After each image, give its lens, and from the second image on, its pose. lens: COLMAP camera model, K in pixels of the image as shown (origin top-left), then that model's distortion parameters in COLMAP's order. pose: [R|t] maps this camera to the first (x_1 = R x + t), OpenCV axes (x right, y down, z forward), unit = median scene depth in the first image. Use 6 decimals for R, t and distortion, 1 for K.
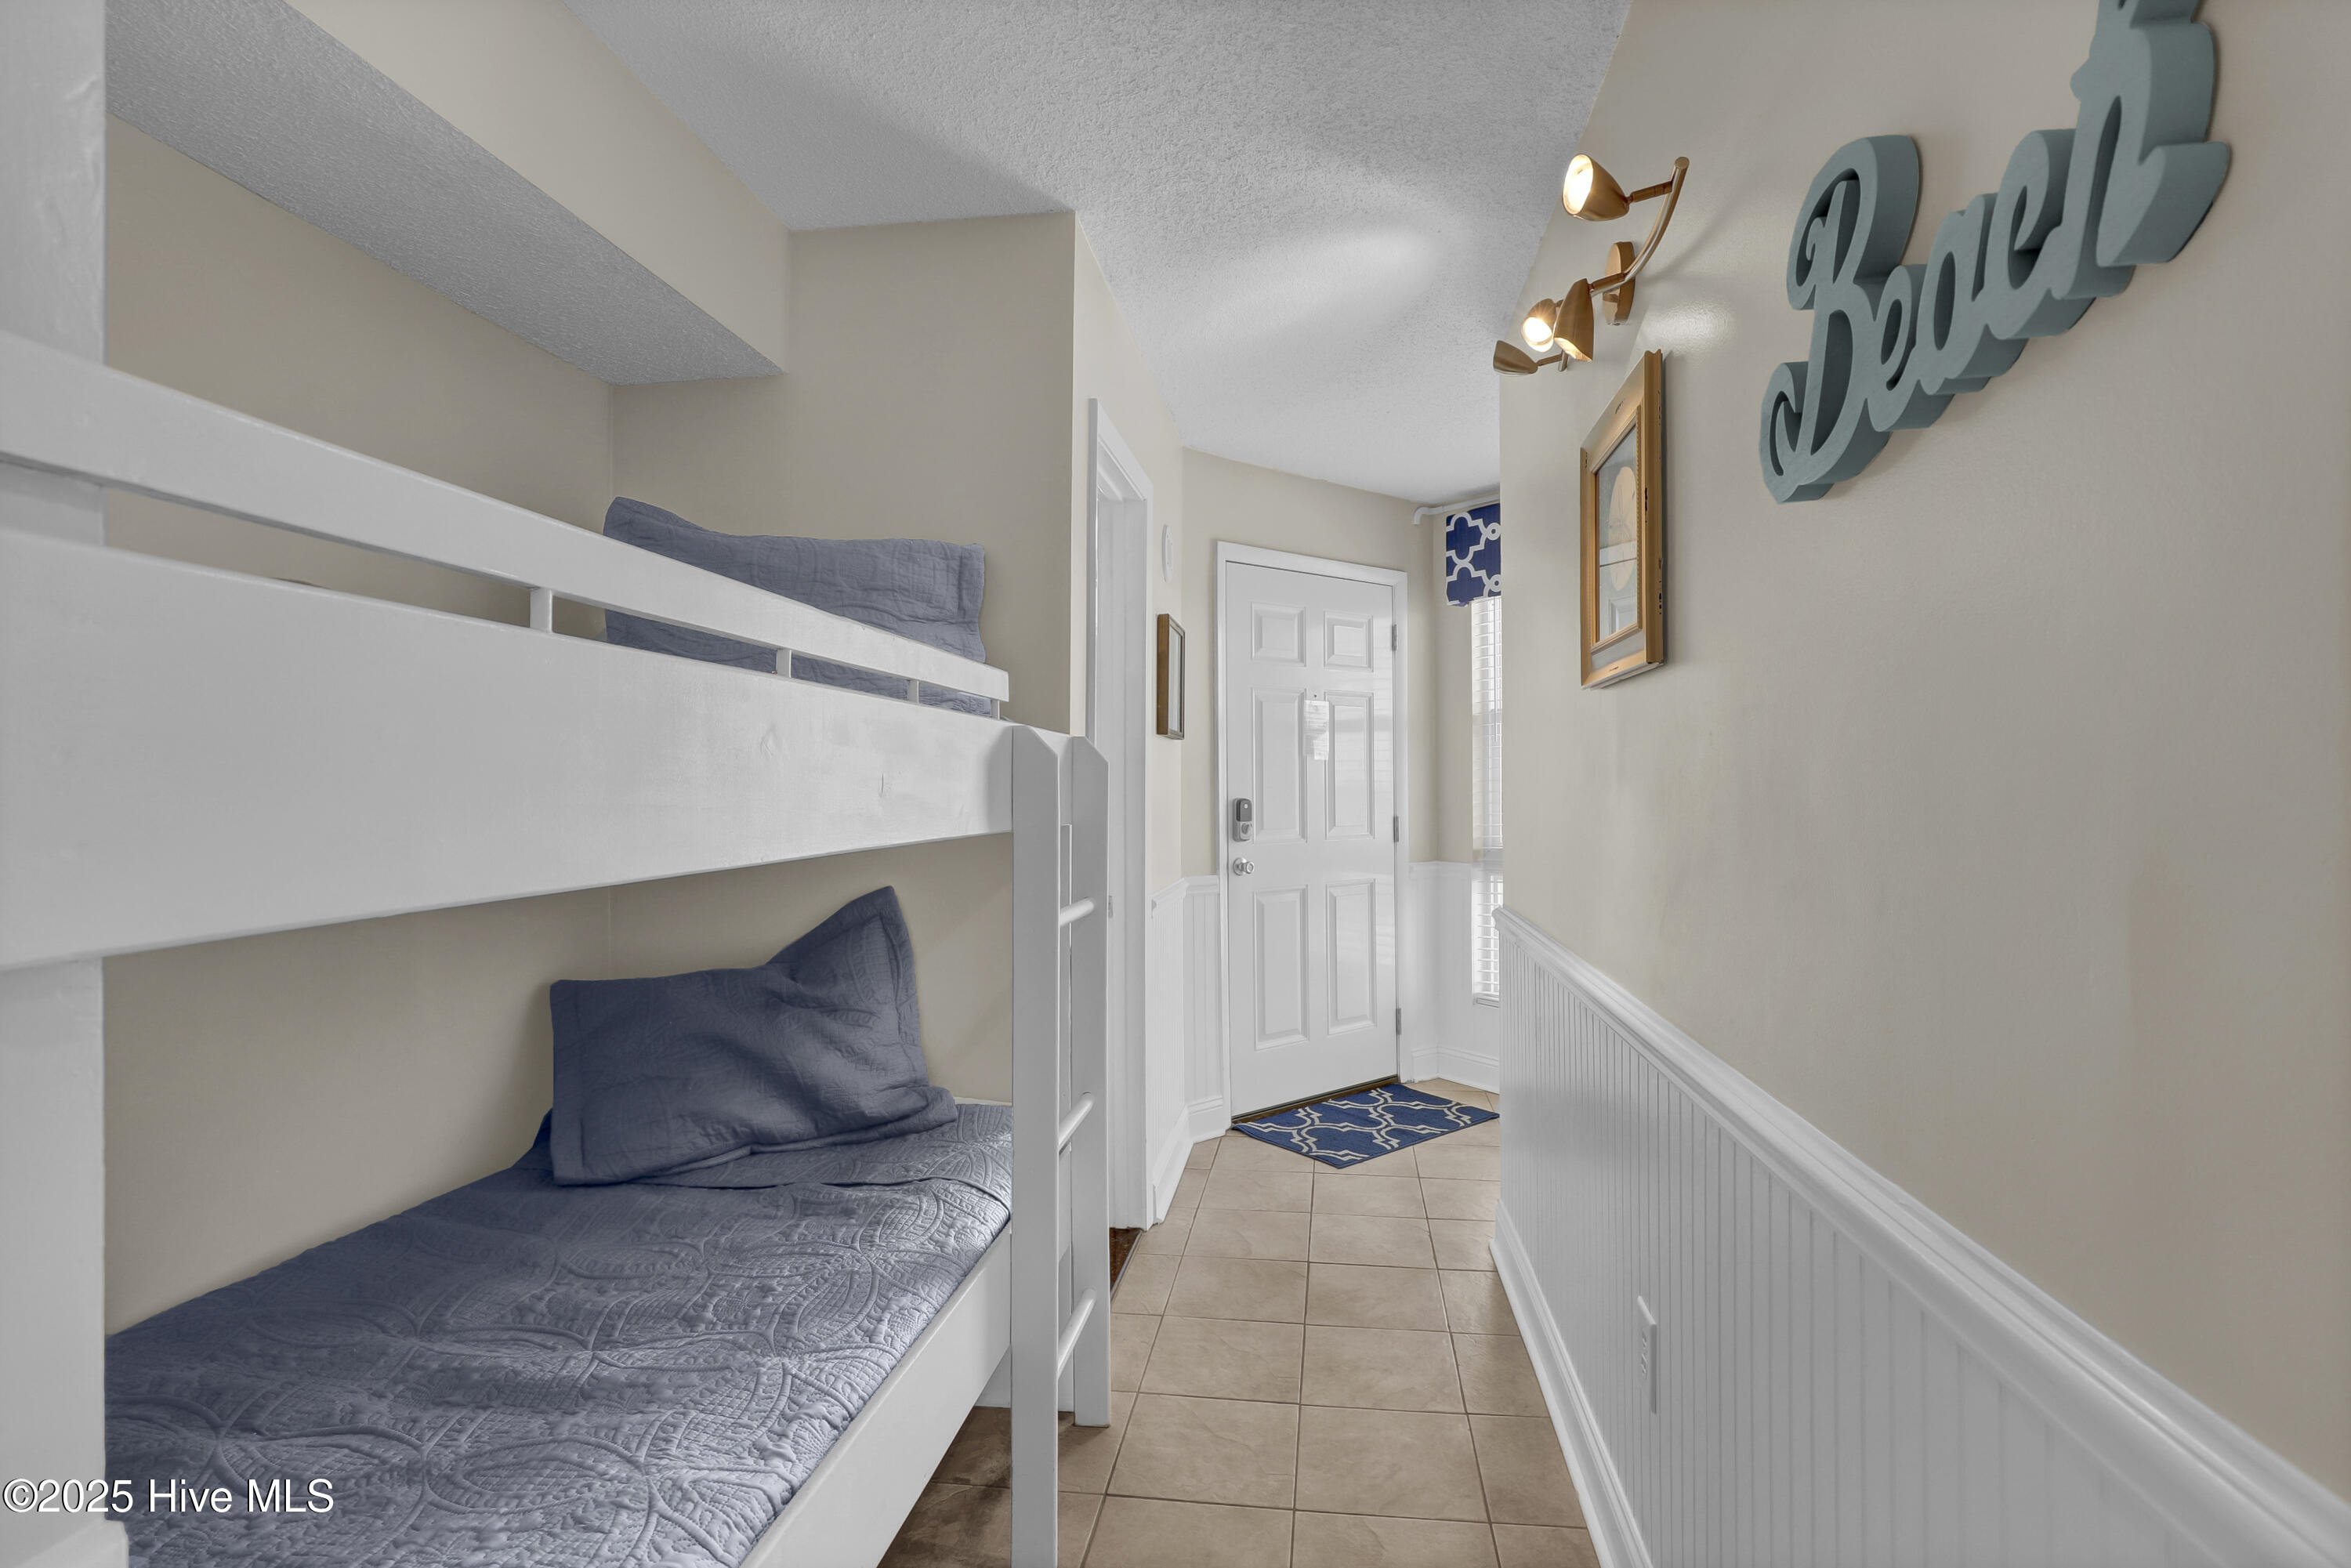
lens RADIAL K [[1078.6, 0, 1185.9], [0, 1078.6, 801.3], [0, 0, 1]] dist [-0.020402, 0.000194]
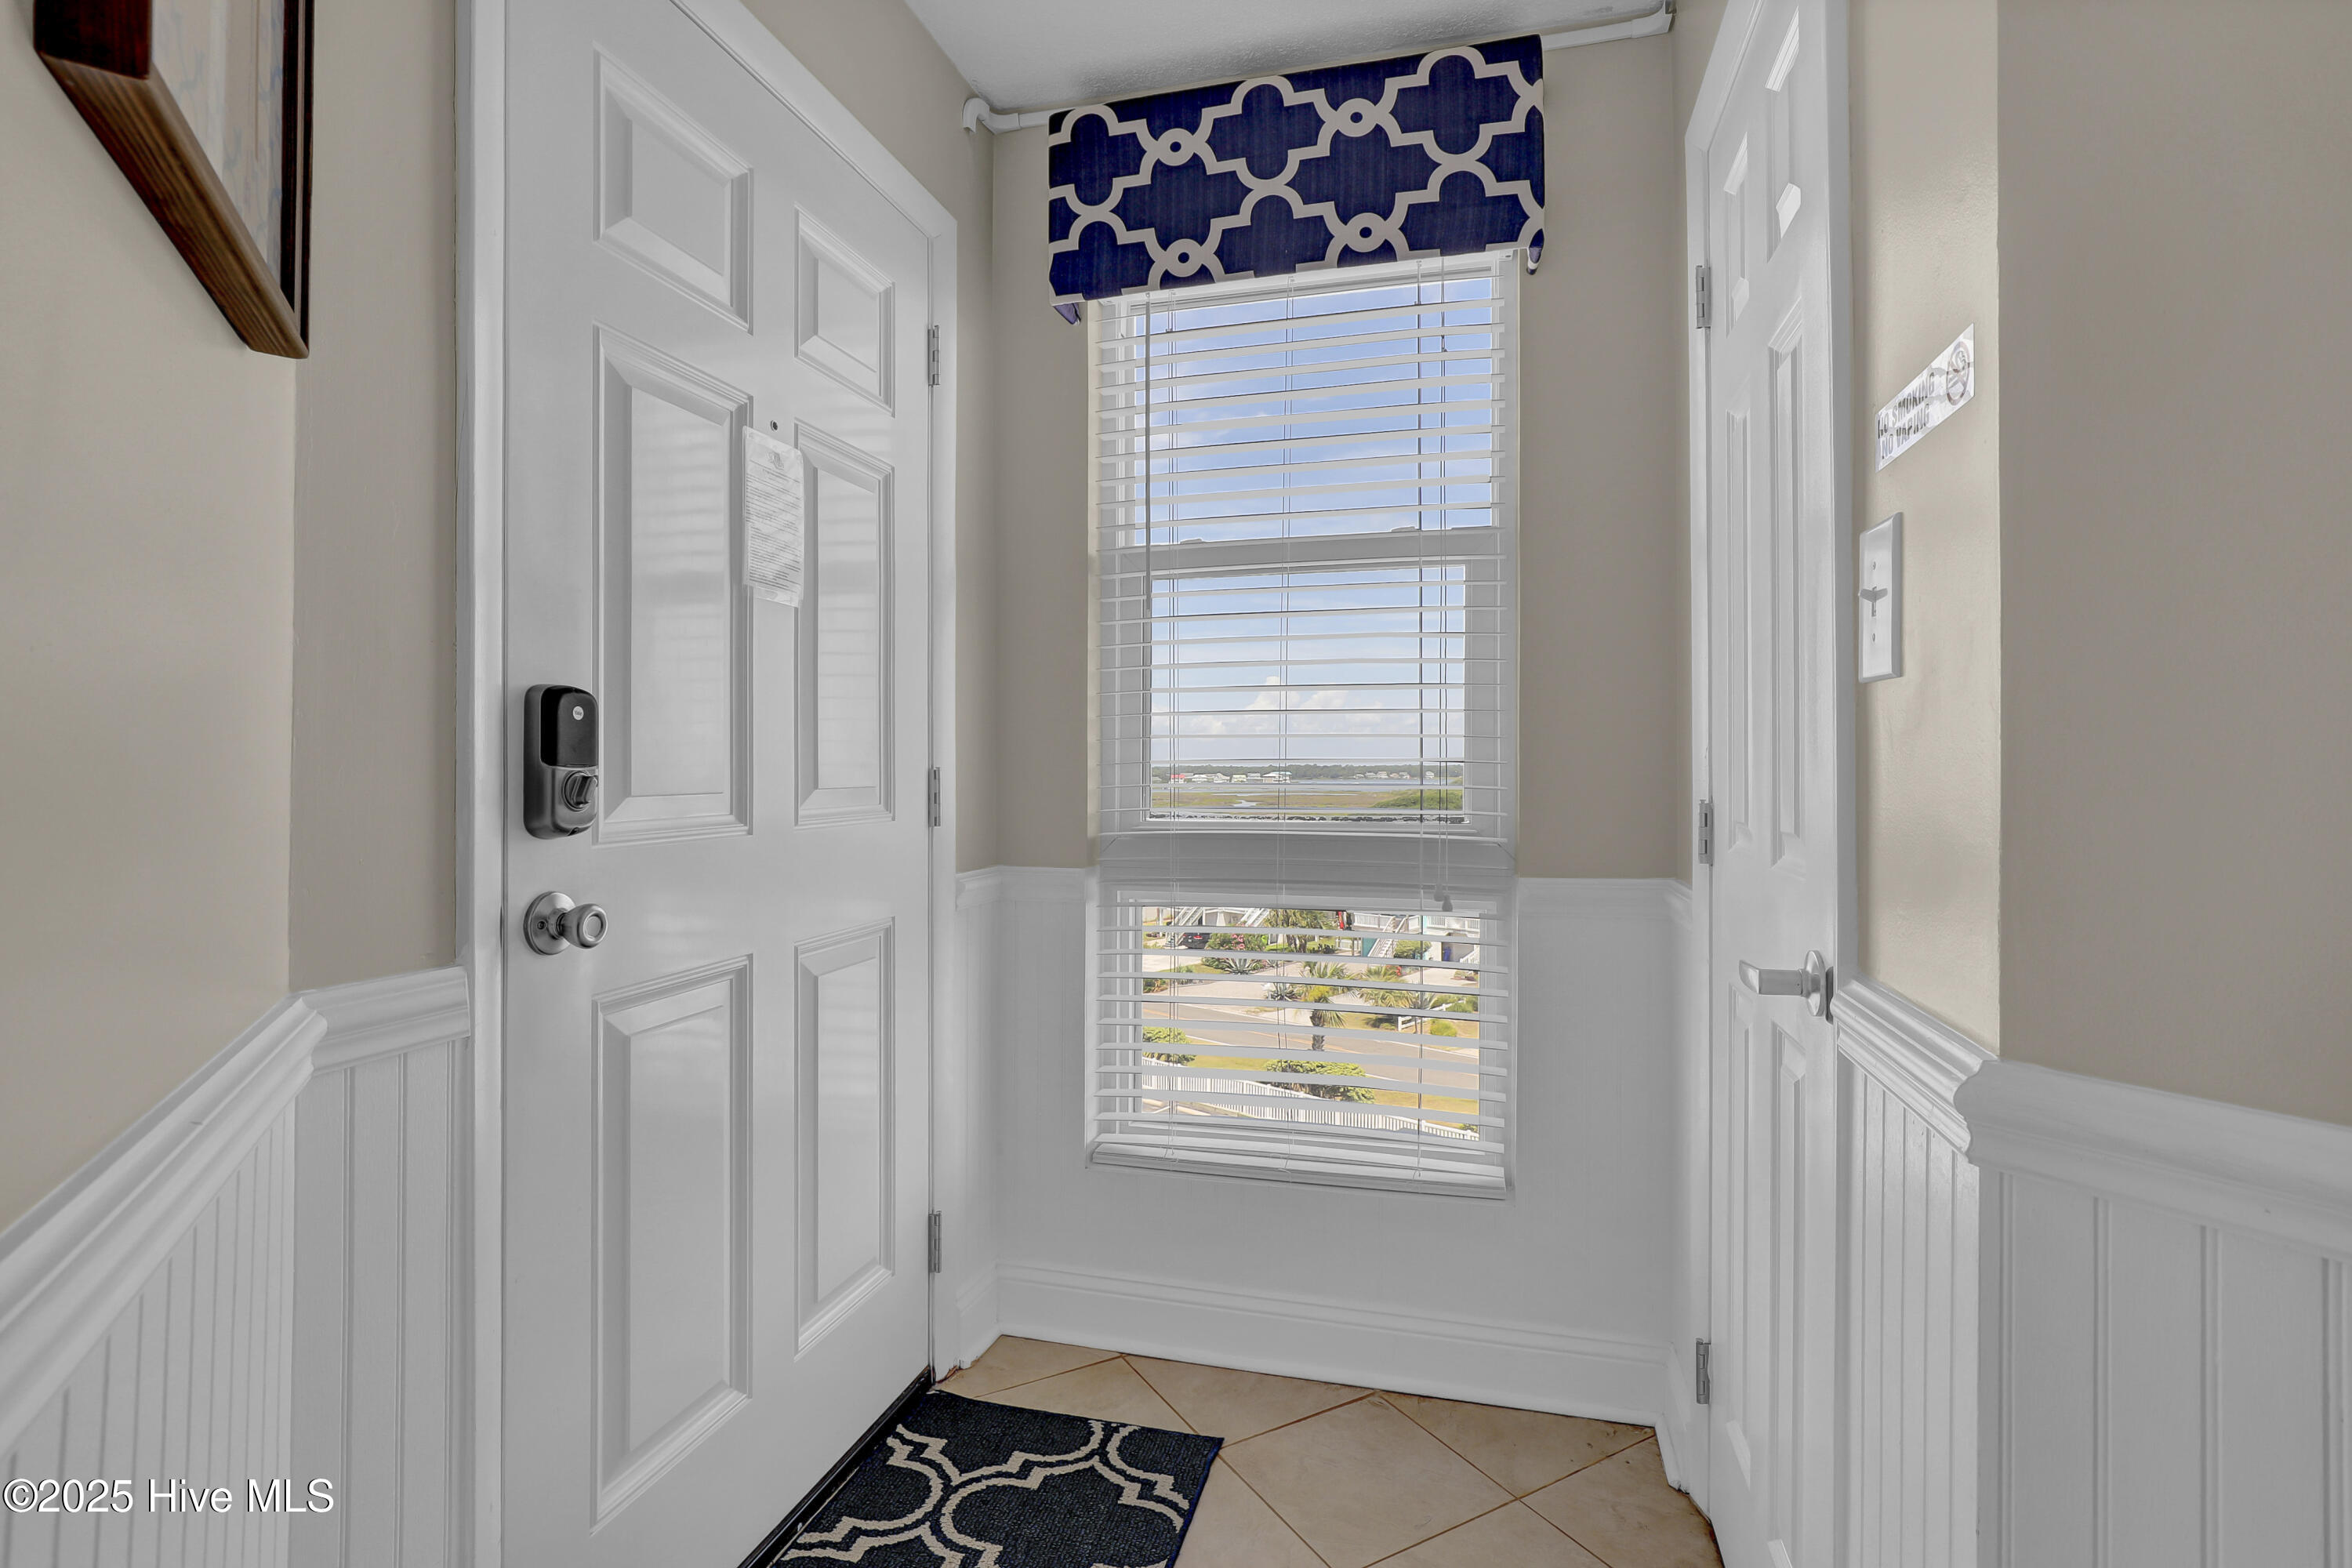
lens RADIAL K [[1106.9, 0, 1205.4], [0, 1106.9, 757.8], [0, 0, 1]] dist [-0.012350, -0.000005]
pose [[0.772003, 0.012507, 0.635495, -0.001961], [0.007863, 0.999542, -0.029223, 0.024733], [-0.635570, 0.027557, 0.771551, 0.616612]]
